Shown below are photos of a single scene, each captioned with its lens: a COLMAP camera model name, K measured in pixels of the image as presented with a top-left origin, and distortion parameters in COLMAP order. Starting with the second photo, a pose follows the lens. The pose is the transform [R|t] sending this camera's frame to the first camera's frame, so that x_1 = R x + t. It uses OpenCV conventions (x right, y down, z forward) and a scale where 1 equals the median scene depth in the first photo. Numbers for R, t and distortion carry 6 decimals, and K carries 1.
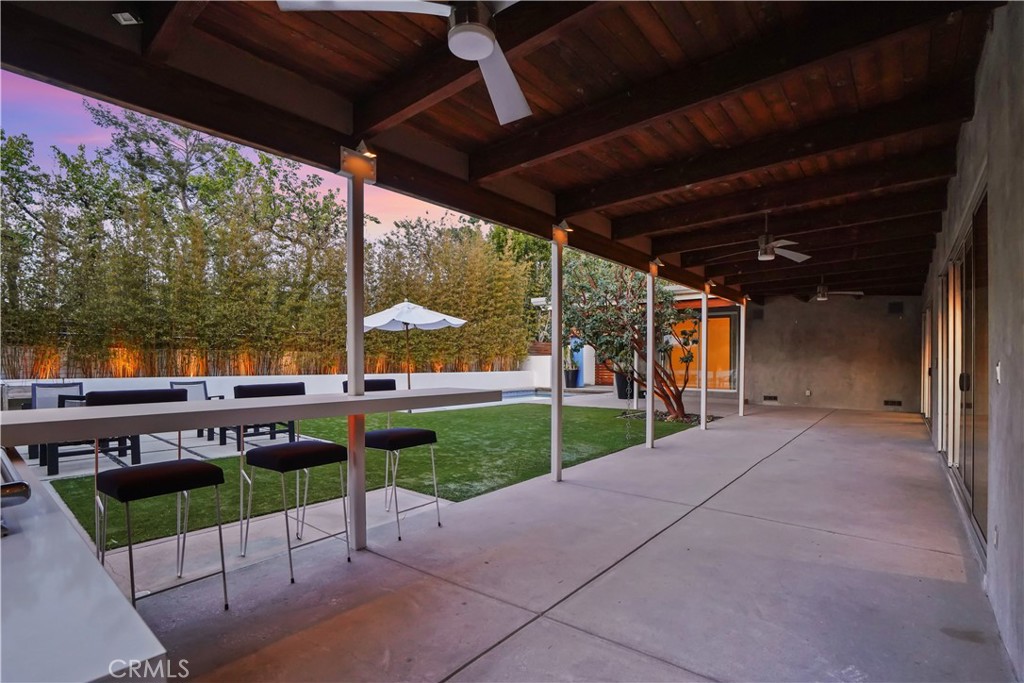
lens RADIAL K [[482.0, 0, 519.8], [0, 482.0, 365.6], [0, 0, 1]] dist [-0.055057, 0.013590]
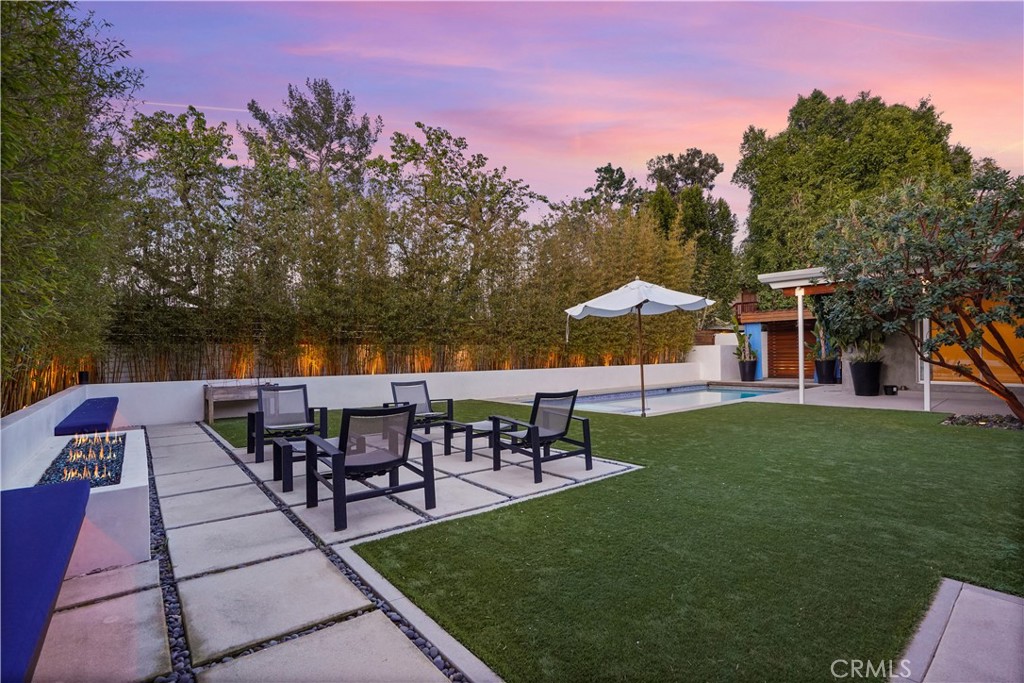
lens RADIAL K [[482.0, 0, 523.1], [0, 482.0, 348.6], [0, 0, 1]] dist [-0.055057, 0.013590]
pose [[0.980109, -0.019800, -0.197471, -0.181171], [0.015849, 0.999642, -0.021566, -0.001351], [0.197827, 0.018007, 0.980071, 0.112497]]
